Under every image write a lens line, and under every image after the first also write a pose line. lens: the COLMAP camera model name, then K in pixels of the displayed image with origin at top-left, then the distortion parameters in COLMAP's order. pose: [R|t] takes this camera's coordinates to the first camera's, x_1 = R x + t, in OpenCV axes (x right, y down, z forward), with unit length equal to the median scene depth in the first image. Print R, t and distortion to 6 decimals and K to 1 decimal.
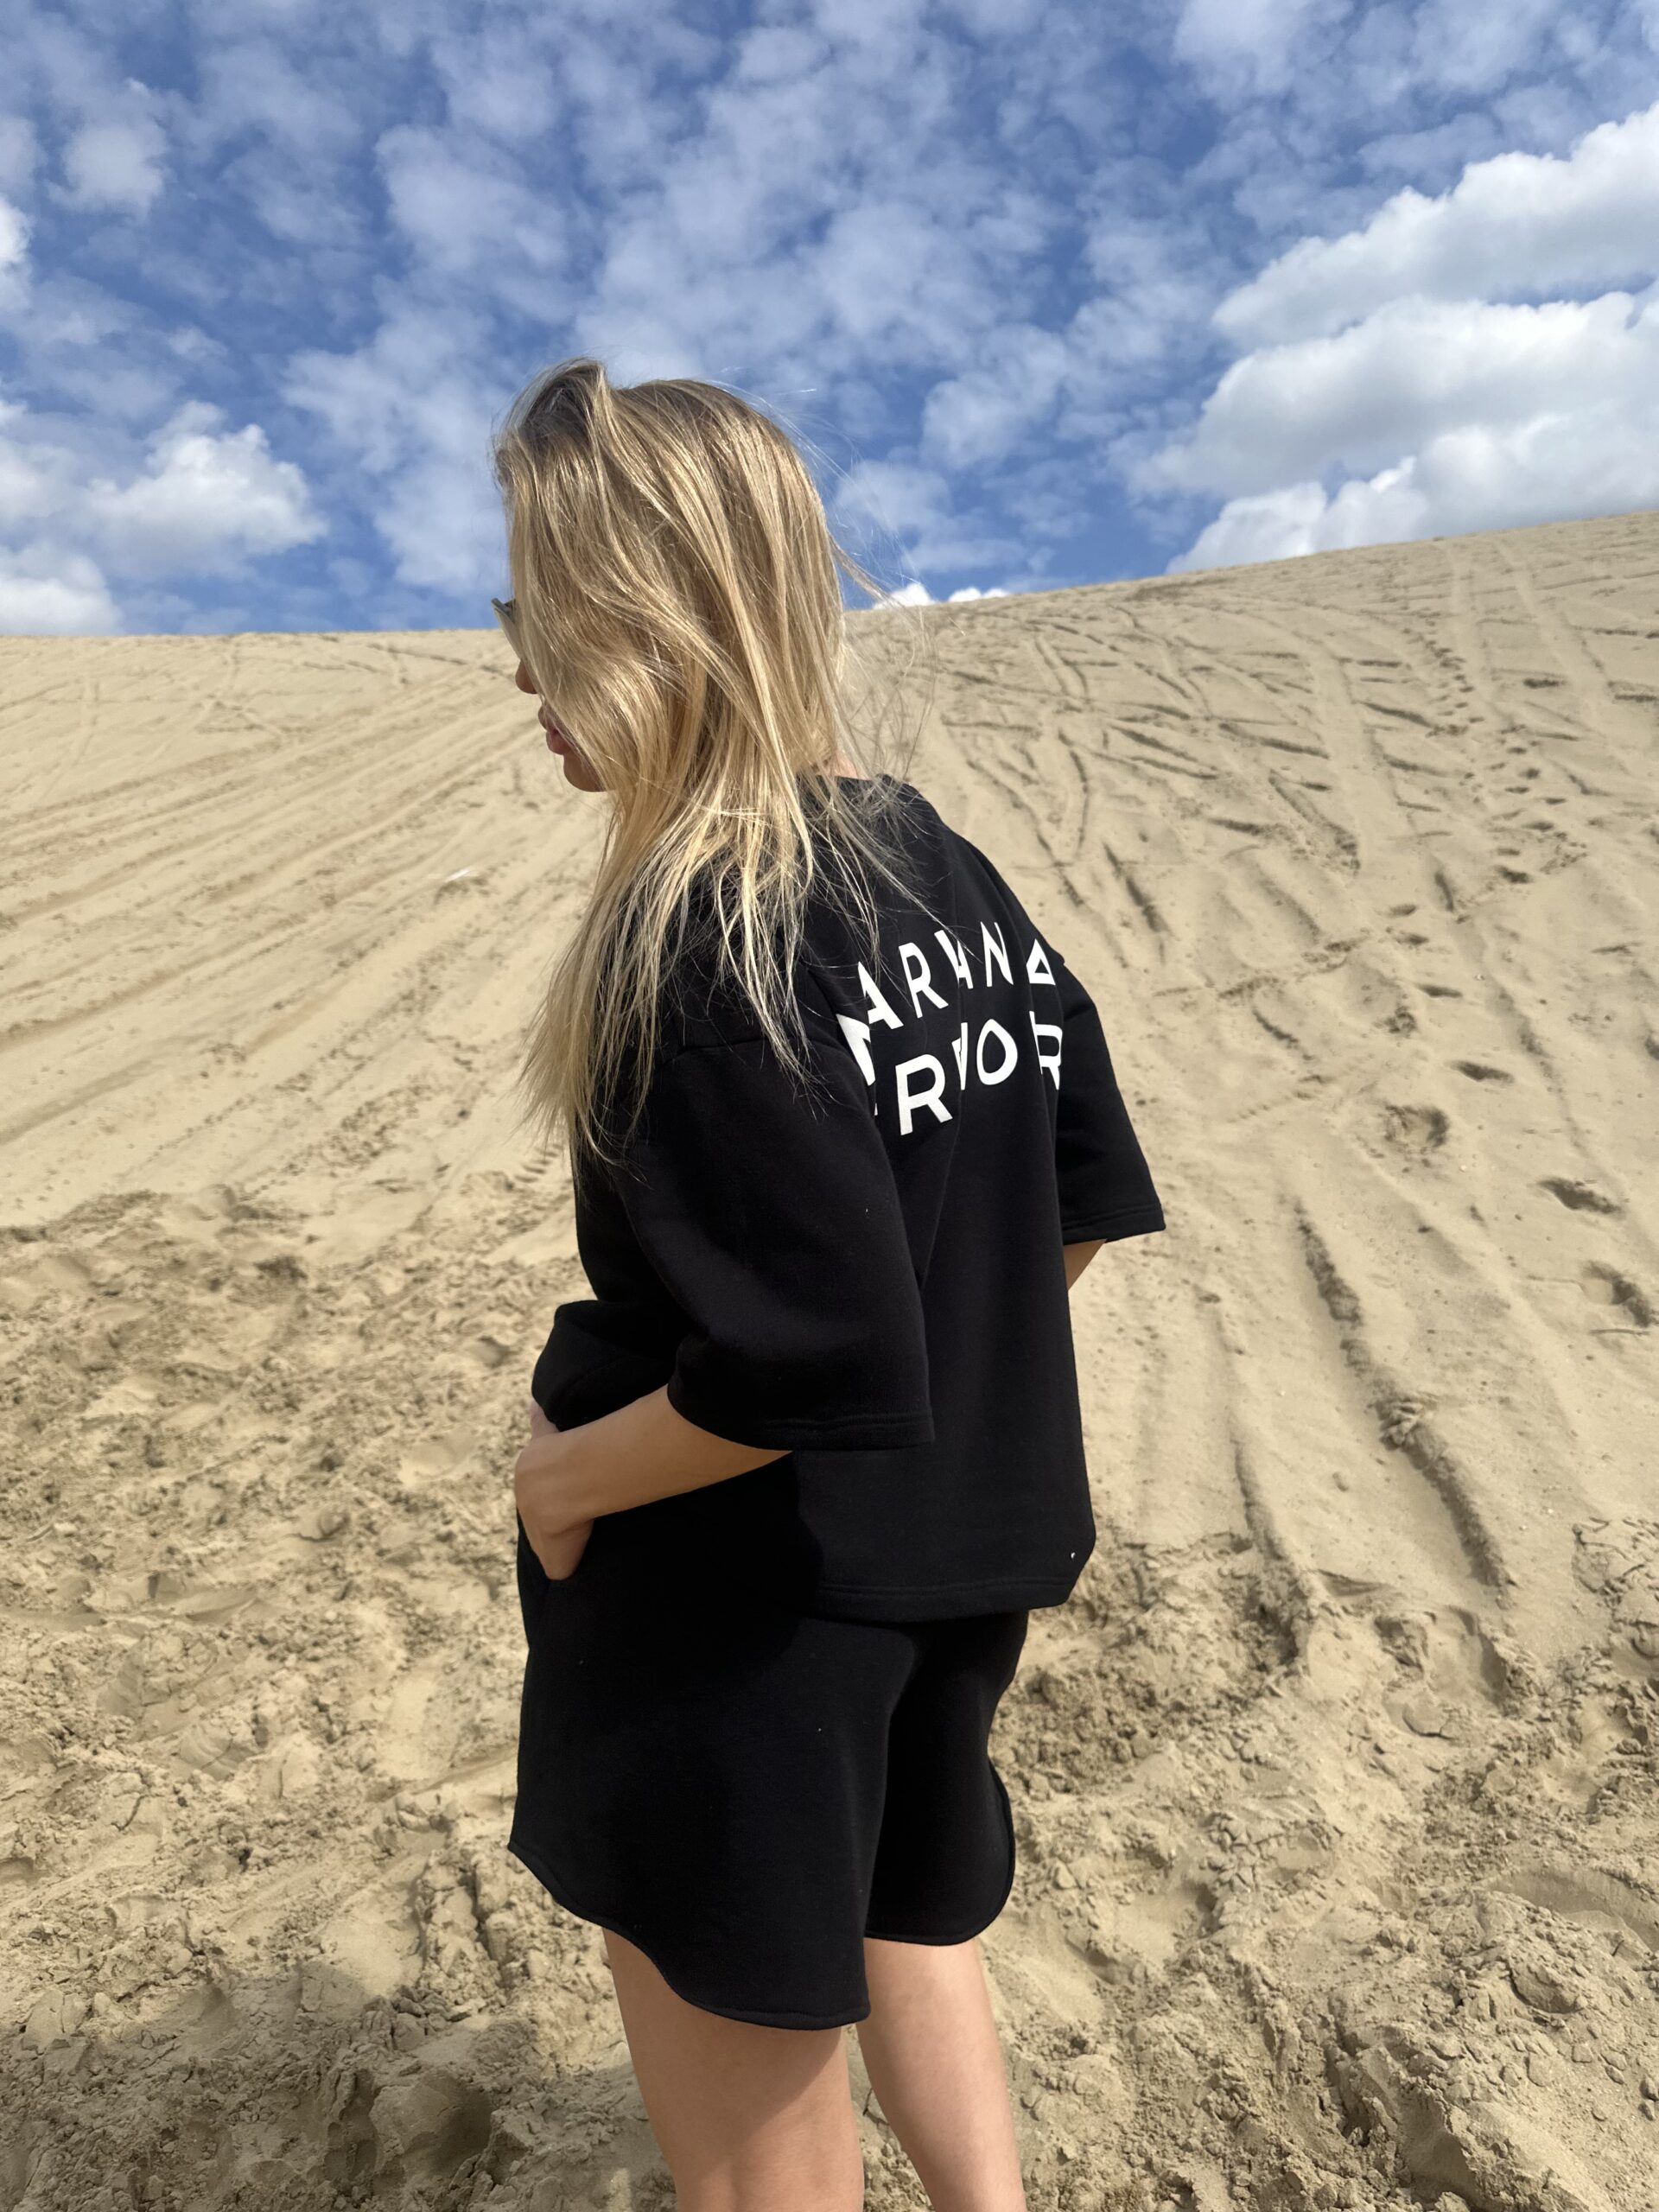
lens RADIAL K [[1563.1, 0, 832.1], [0, 1563.1, 1115.3], [0, 0, 1]] dist [0.004052, -0.013072]
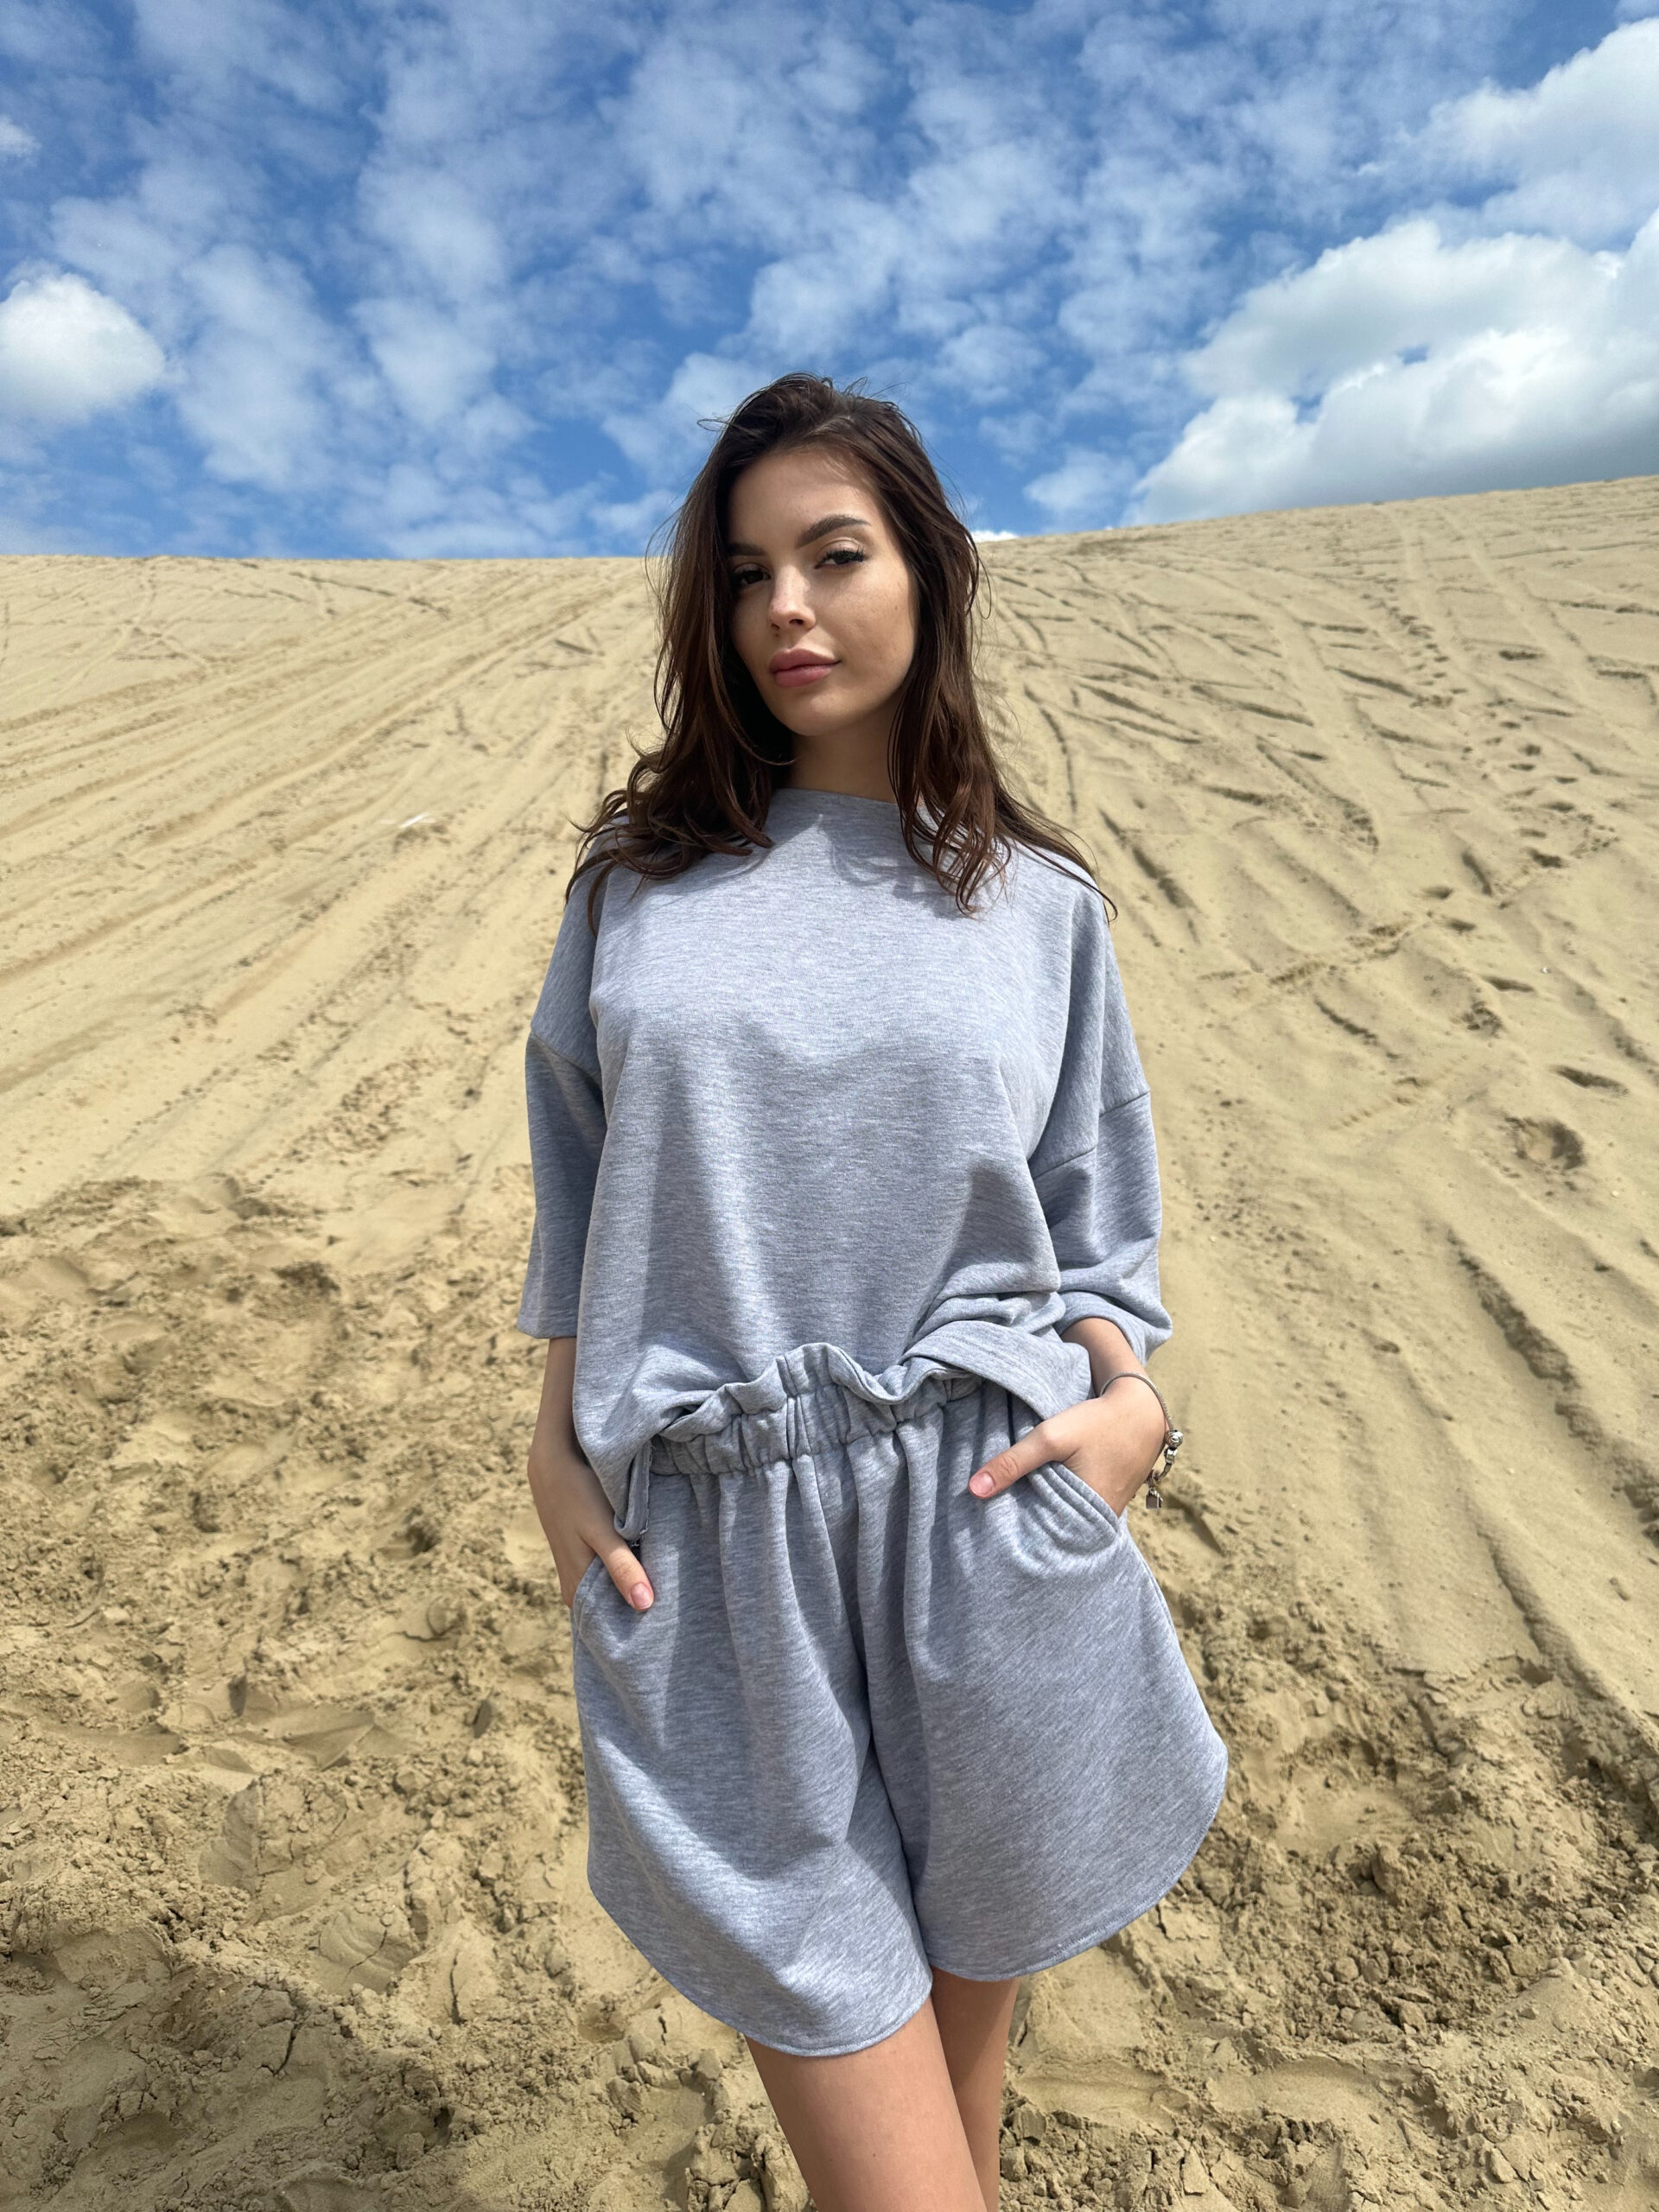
lens RADIAL K [[1561.6, 0, 800.4], [0, 1561.6, 1117.2], [0, 0, 1]] dist [0.002098, -0.009889]
pose [[0.998926, 0.021418, 0.041084, -0.172592], [-0.022777, 0.999199, 0.032899, -0.046642], [-0.040346, -0.033800, 0.998614, 0.158130]]
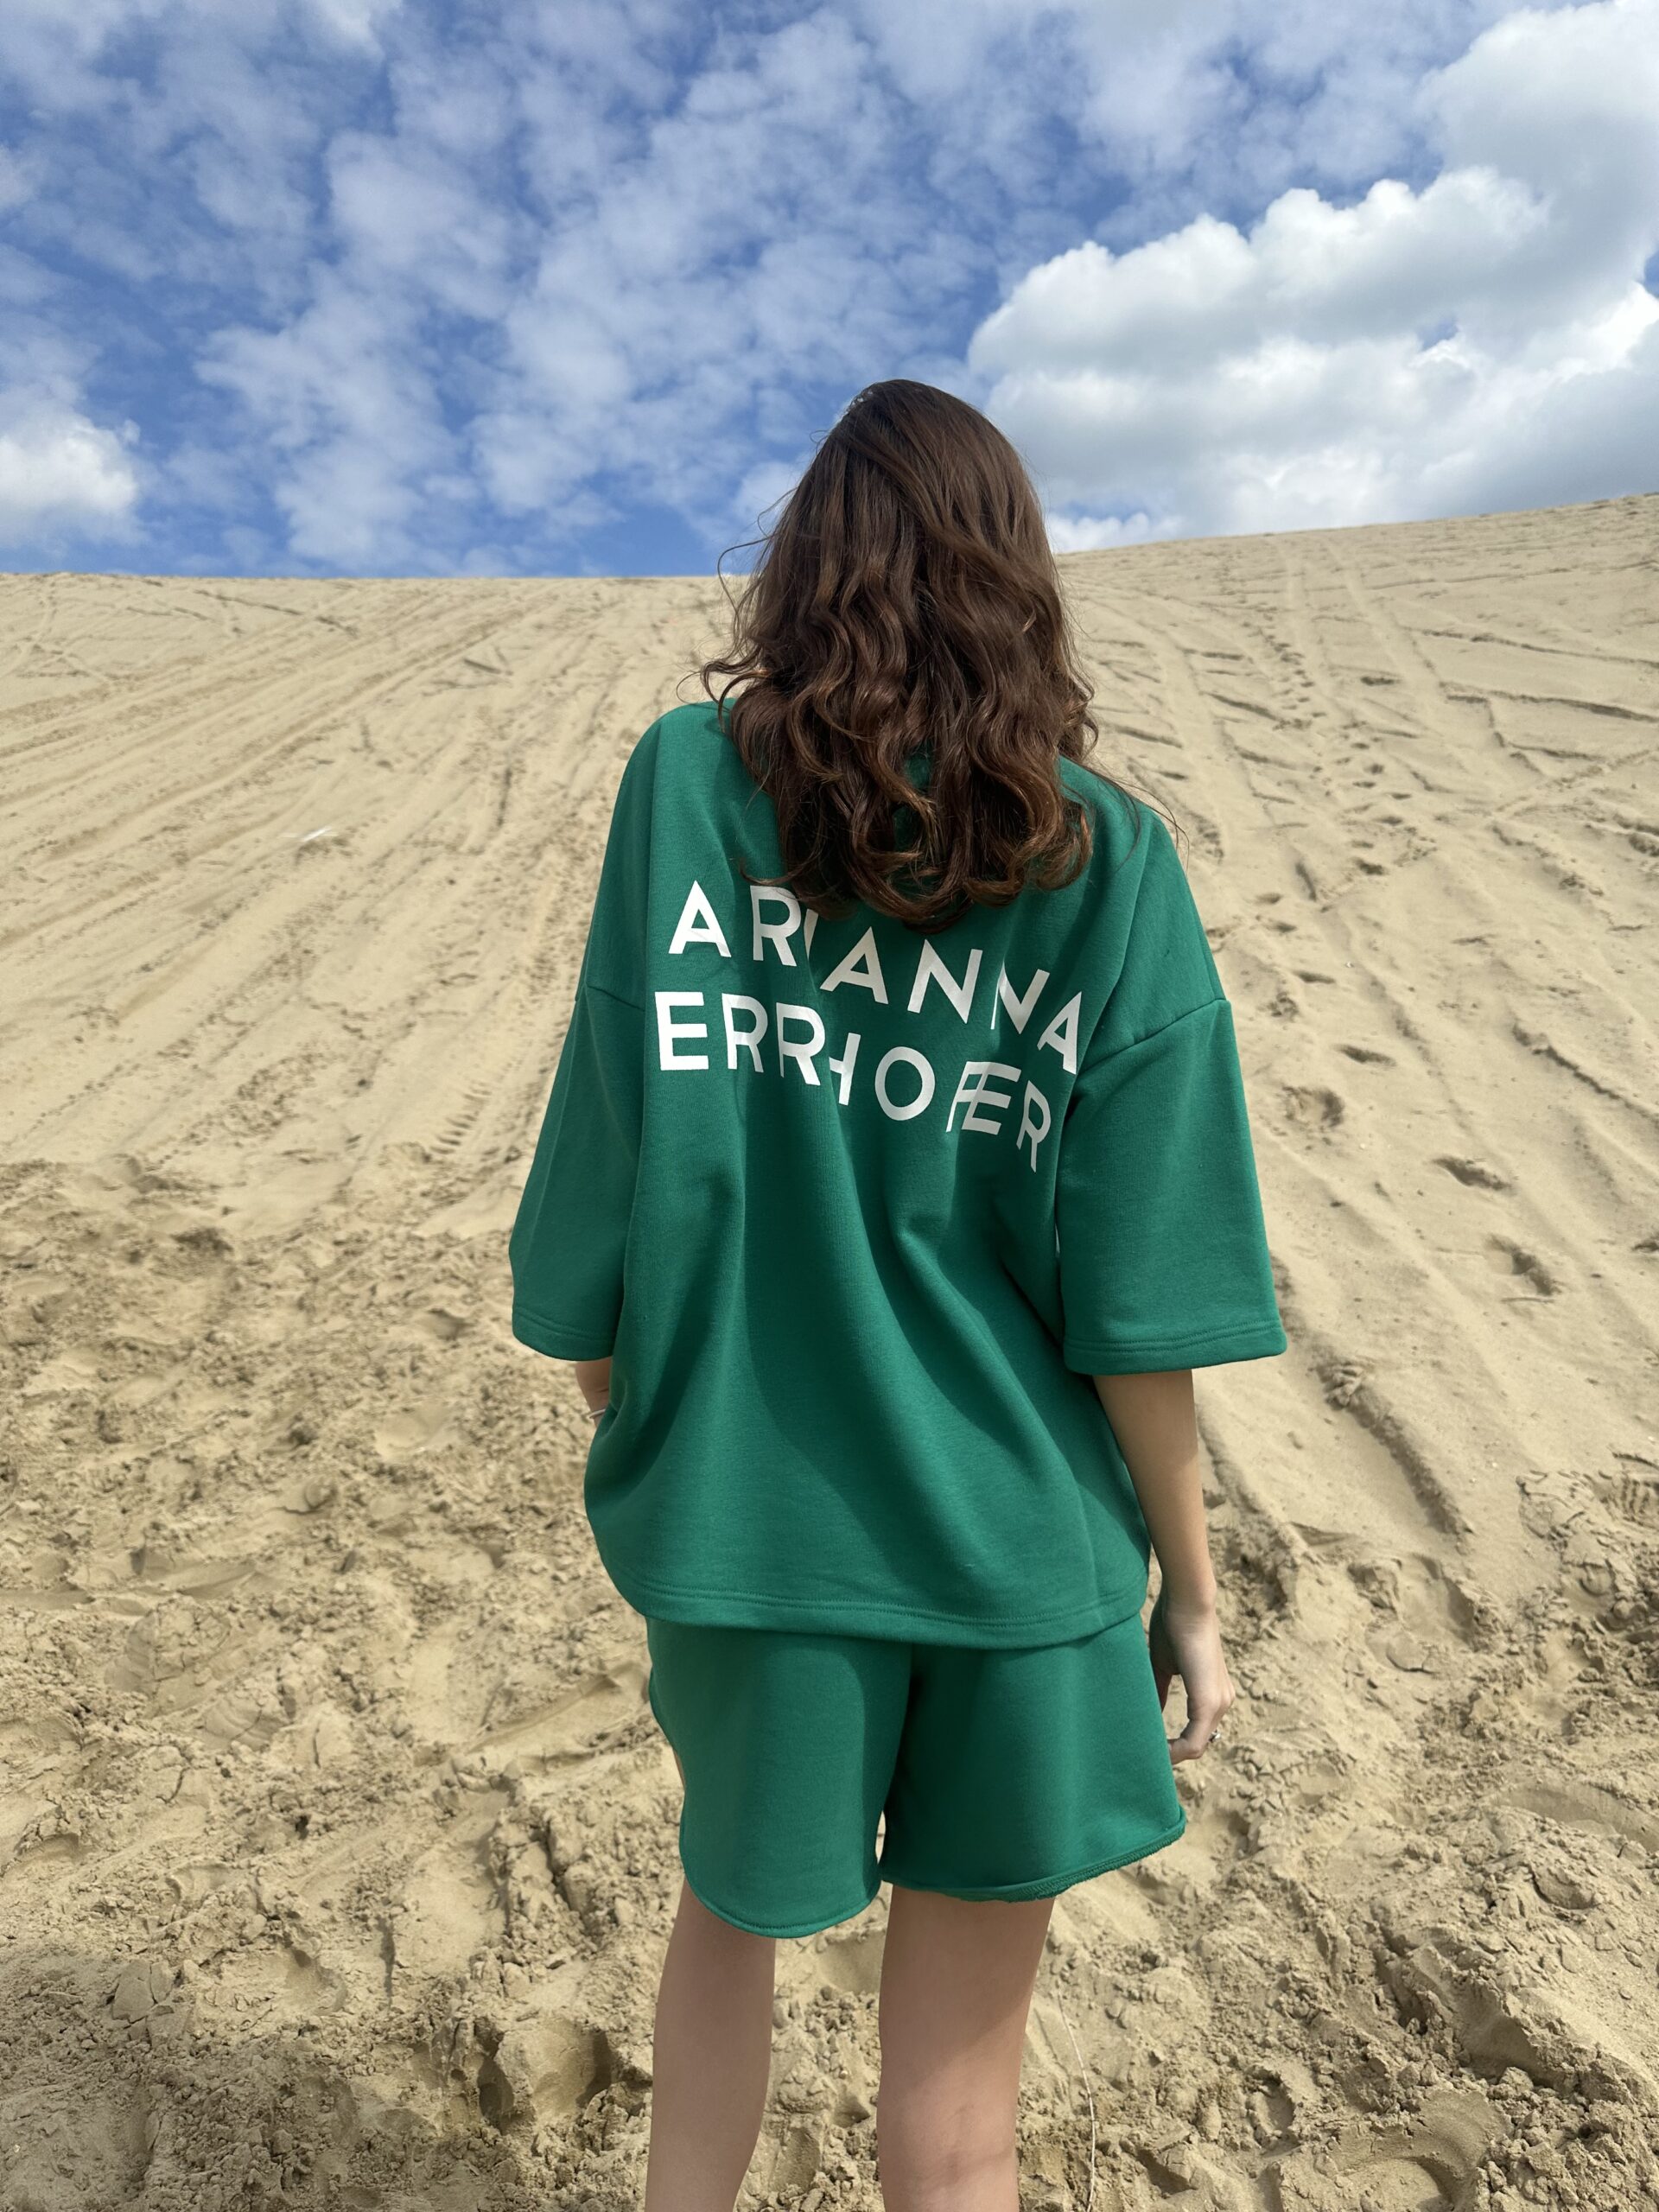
lens RADIAL K [[1563.1, 0, 832.1], [0, 1563.1, 1115.3], [0, 0, 1]] dist [0.004052, -0.013072]
pose [[0.994012, 0.009339, 0.108871, -0.108544], [-0.011317, 0.999782, 0.017558, -0.003425], [-0.108683, -0.018684, 0.993901, -0.023549]]
